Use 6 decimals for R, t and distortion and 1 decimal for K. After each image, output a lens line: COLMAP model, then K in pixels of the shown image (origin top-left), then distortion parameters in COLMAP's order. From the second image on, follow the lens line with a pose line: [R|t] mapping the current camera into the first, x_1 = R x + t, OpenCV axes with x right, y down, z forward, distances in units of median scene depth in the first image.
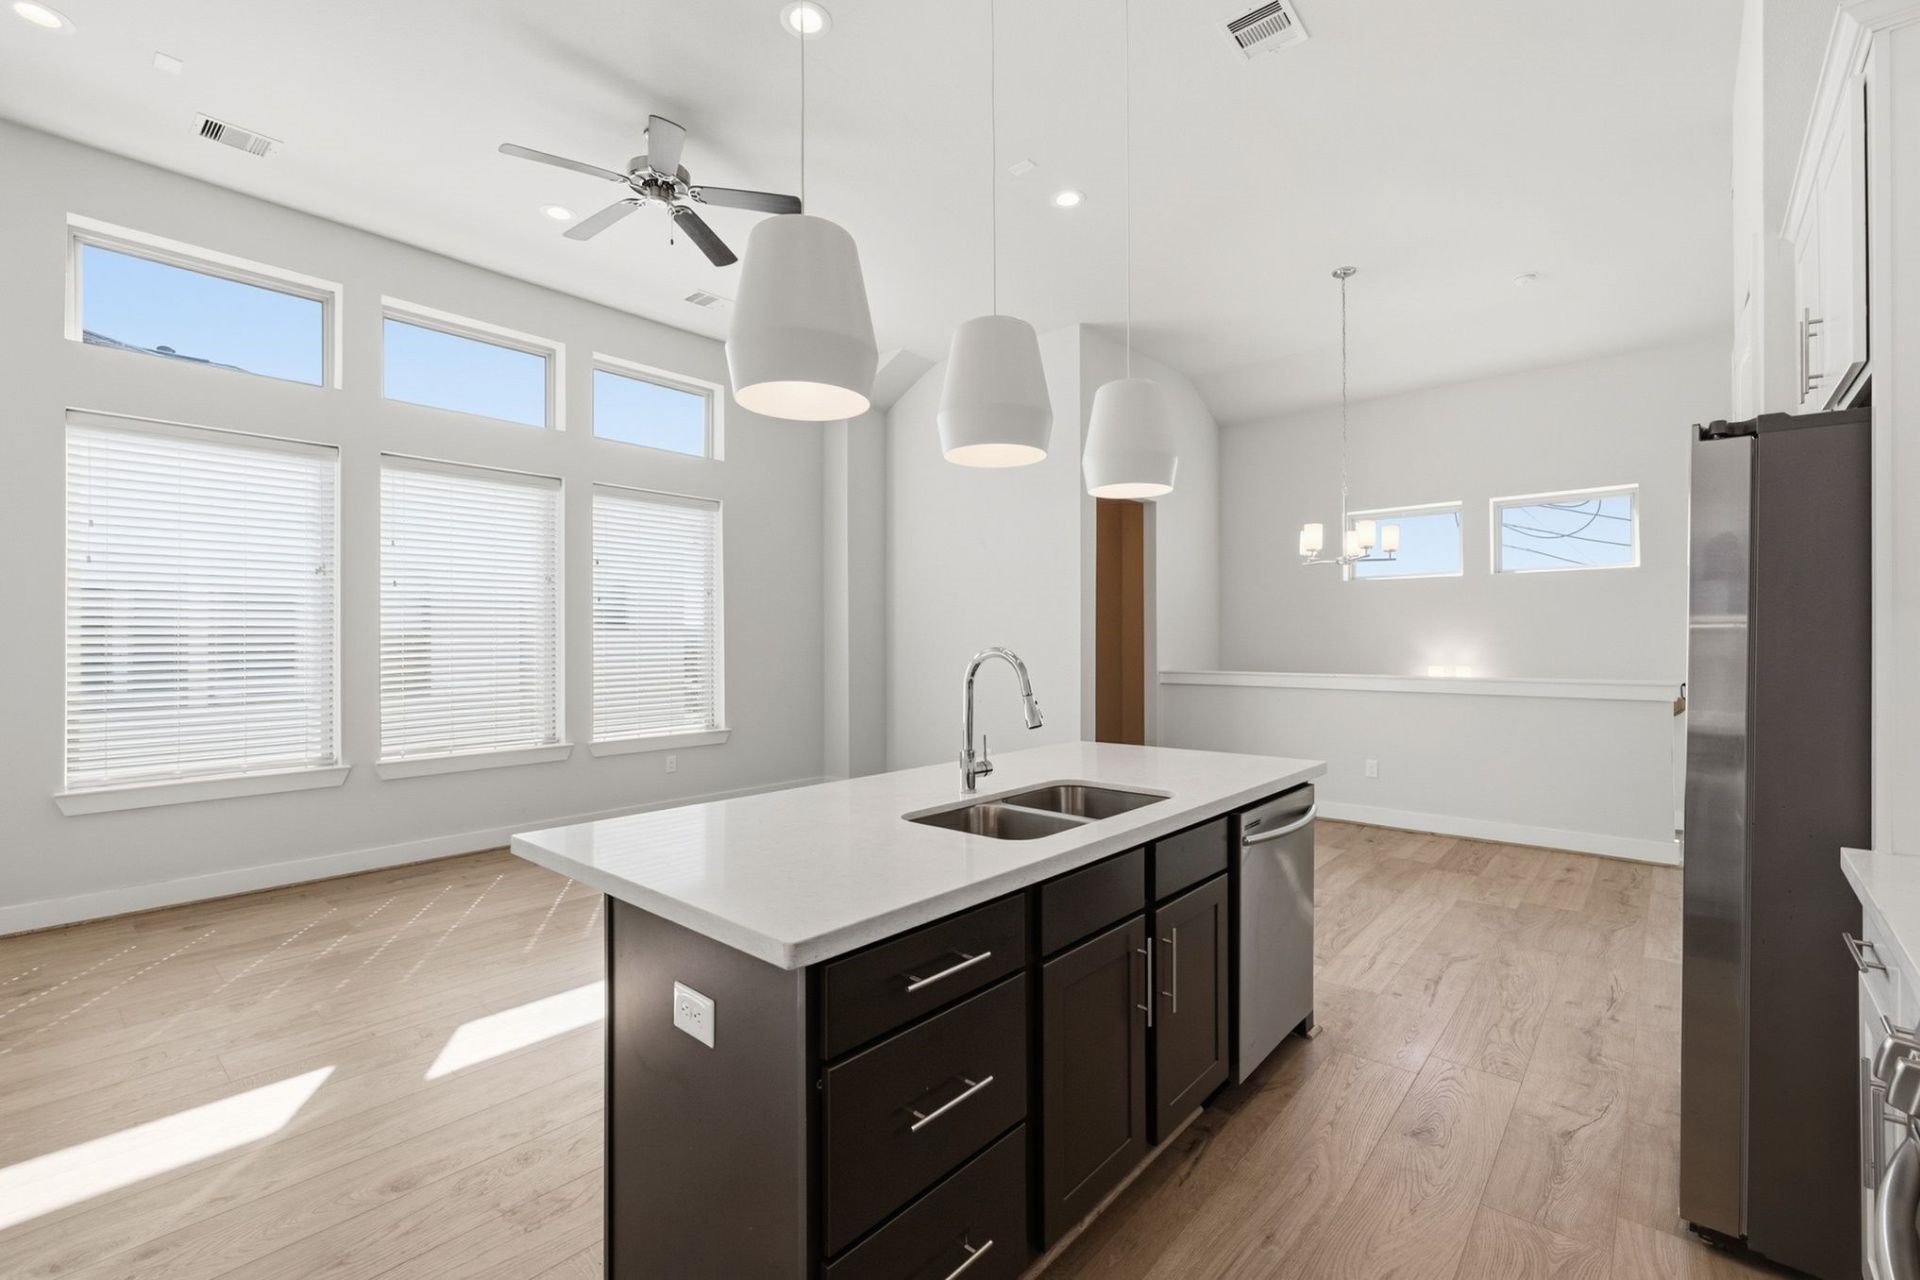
lens RADIAL K [[817.9, 0, 959.7], [0, 817.9, 641.4], [0, 0, 1]] dist [-0.002241, 0.001098]
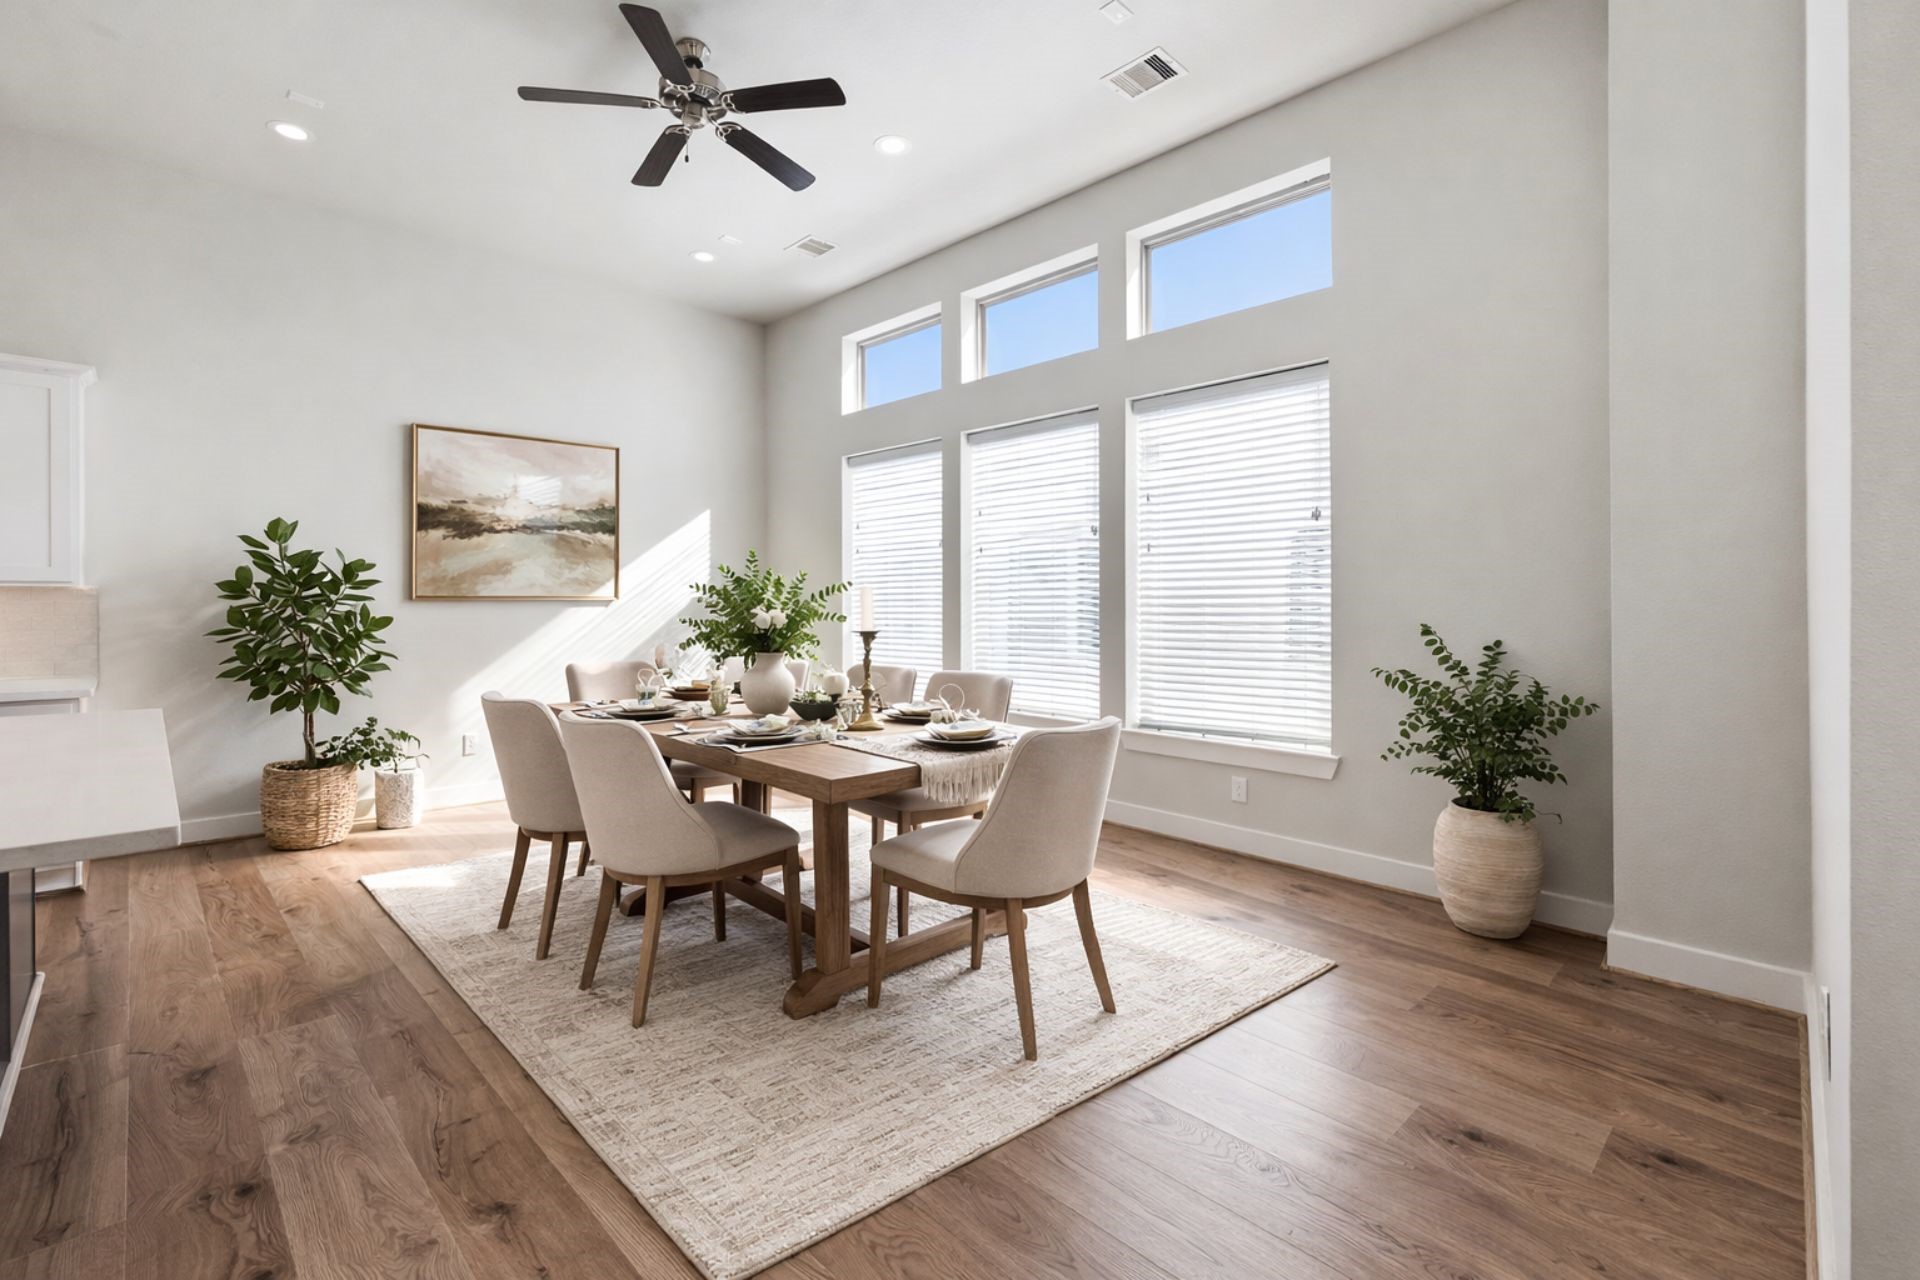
lens RADIAL K [[832.5, 0, 947.9], [0, 832.5, 606.6], [0, 0, 1]] dist [-0.004584, 0.001205]
pose [[-0.083844, 0.003702, -0.996472, 0.862197], [-0.003030, 0.999988, 0.003970, 0.002155], [0.996474, 0.003352, -0.083832, 2.179814]]
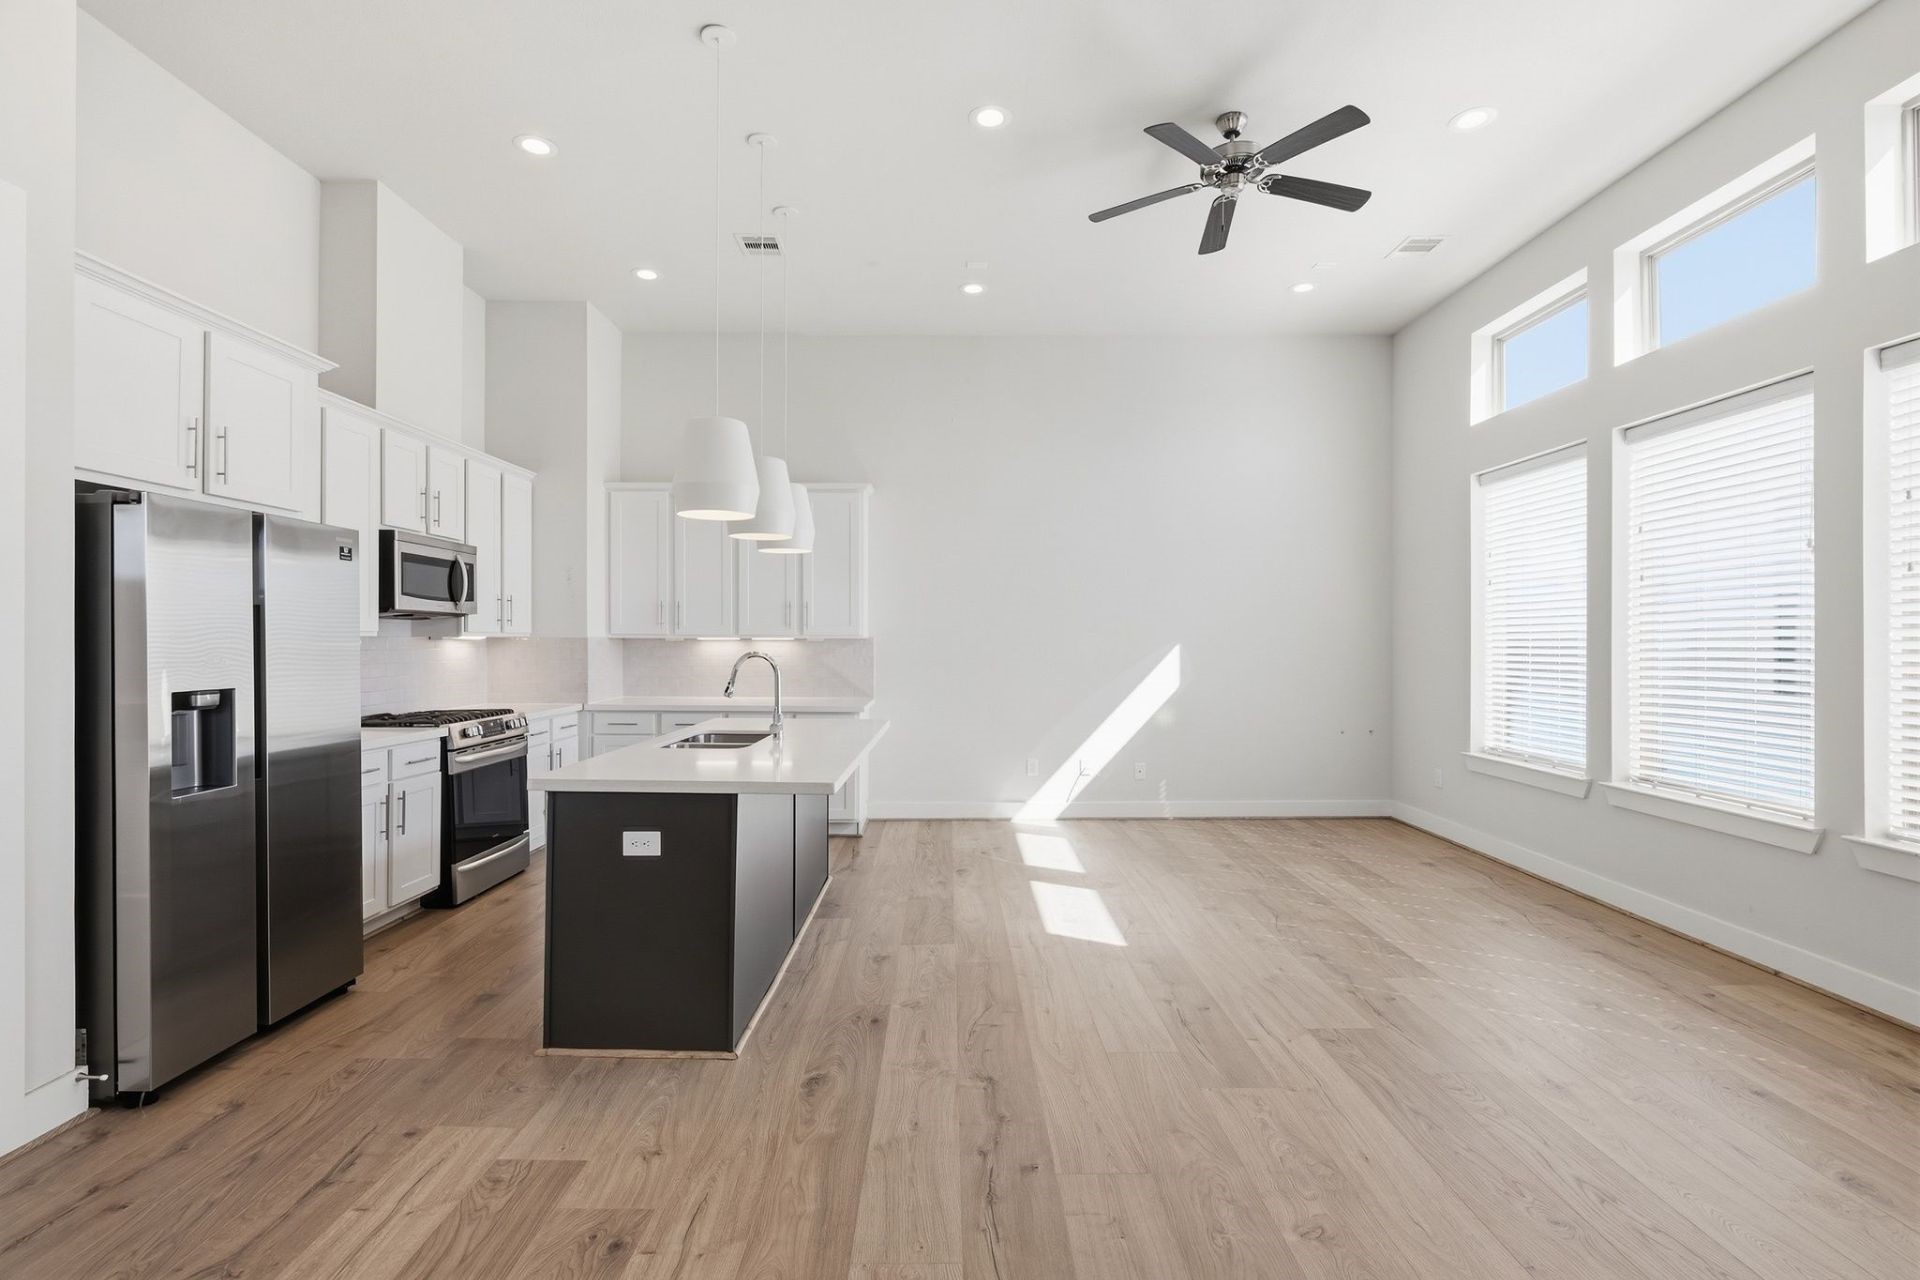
lens RADIAL K [[908.7, 0, 964.1], [0, 908.7, 637.2], [0, 0, 1]] dist [-0.002831, 0.000633]
pose [[-0.756666, 0.003340, -0.653793, 0.916766], [-0.002138, 0.999969, 0.007582, -0.029164], [0.653798, 0.007135, -0.756635, 2.574749]]
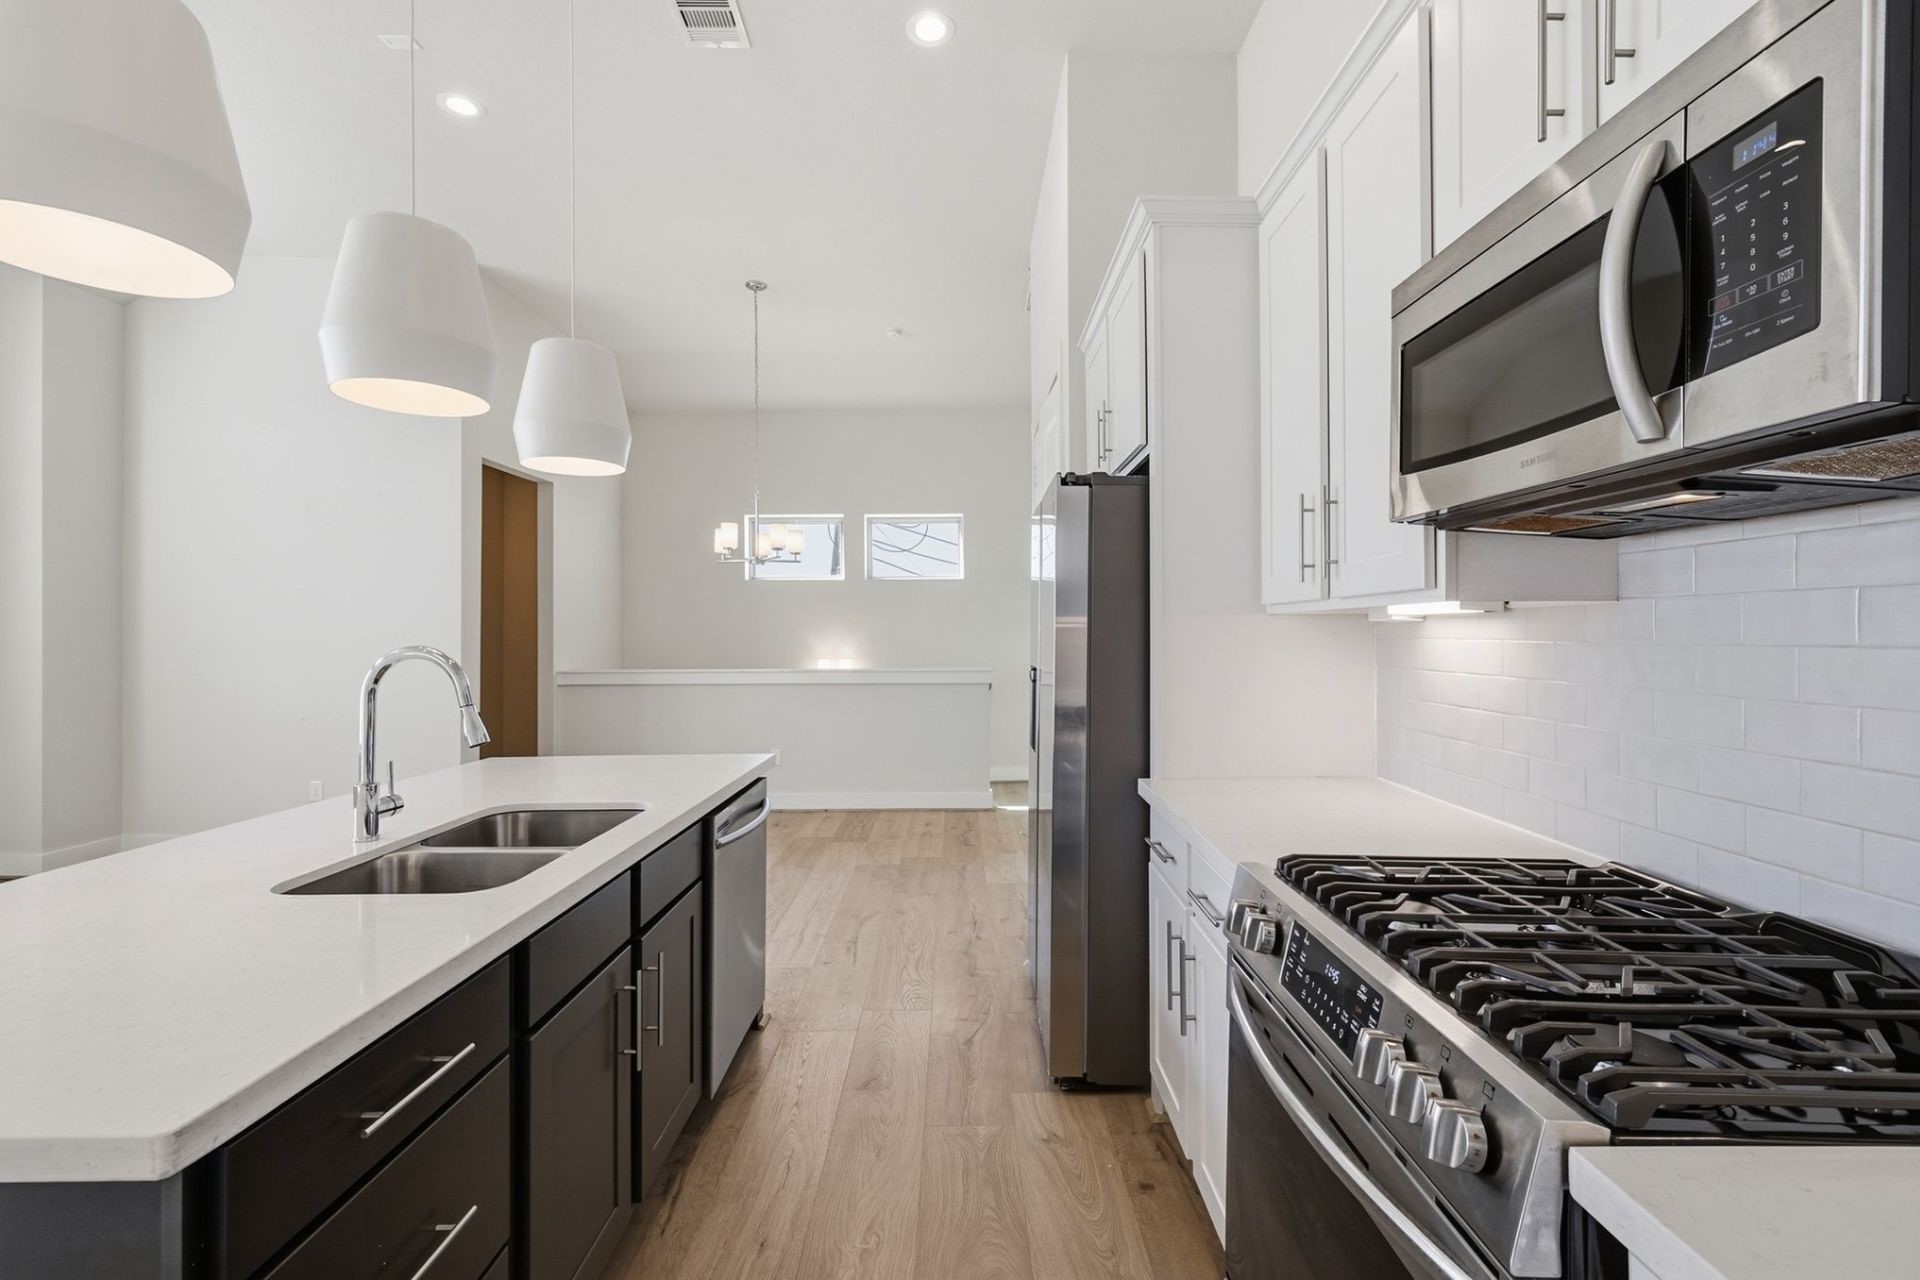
lens RADIAL K [[832.5, 0, 959.8], [0, 832.5, 629.8], [0, 0, 1]] dist [-0.004584, 0.001205]
pose [[0.750036, 0.003321, 0.661388, -0.083484], [0.003466, 0.999954, -0.008952, 0.001172], [-0.661387, 0.009007, 0.749990, 0.069864]]
